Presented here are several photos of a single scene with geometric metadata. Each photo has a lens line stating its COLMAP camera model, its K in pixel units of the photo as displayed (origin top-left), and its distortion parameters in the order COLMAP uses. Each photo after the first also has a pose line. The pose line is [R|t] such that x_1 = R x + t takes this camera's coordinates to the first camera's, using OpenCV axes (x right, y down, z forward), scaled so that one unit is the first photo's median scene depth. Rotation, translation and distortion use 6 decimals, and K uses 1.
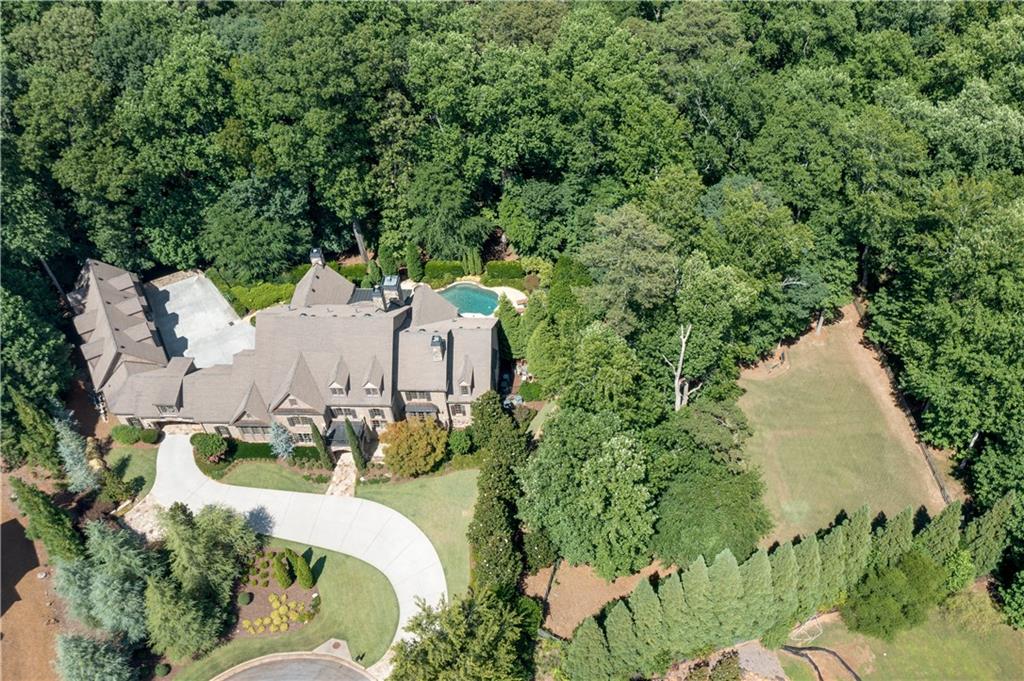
lens RADIAL K [[990.4, 0, 512.0], [0, 990.4, 340.5], [0, 0, 1]] dist [-0.005857, 0.002825]
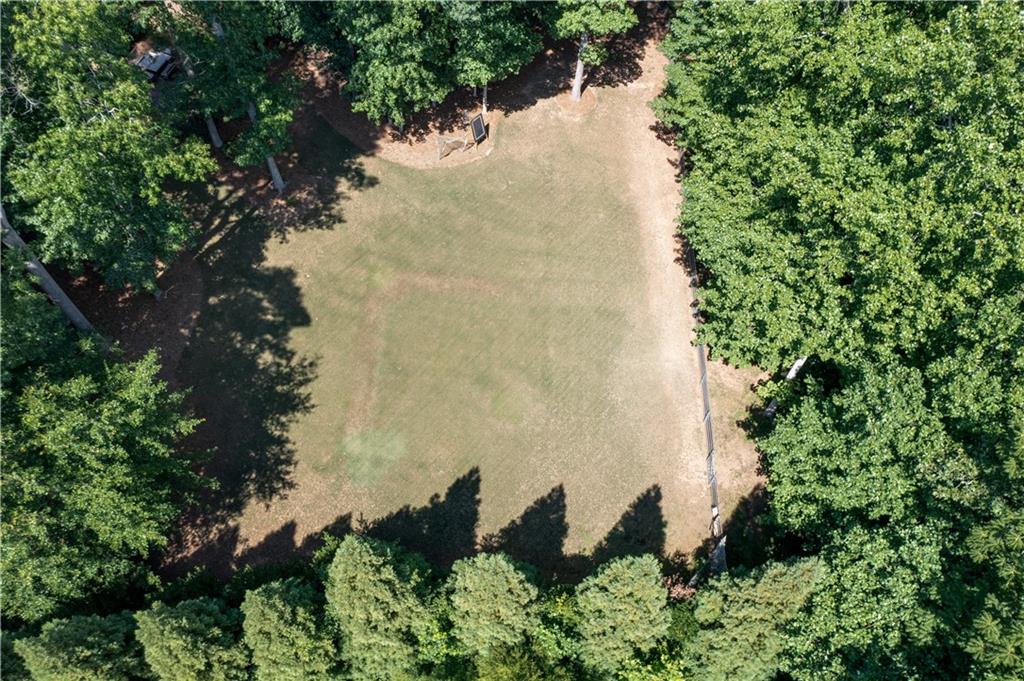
lens RADIAL K [[806.4, 0, 513.4], [0, 806.4, 321.0], [0, 0, 1]] dist [-0.005884, 0.001106]
pose [[0.988055, 0.151118, -0.030172, 0.333246], [-0.142181, 0.969490, 0.199684, 0.028063], [0.059427, -0.193009, 0.979396, 0.617716]]
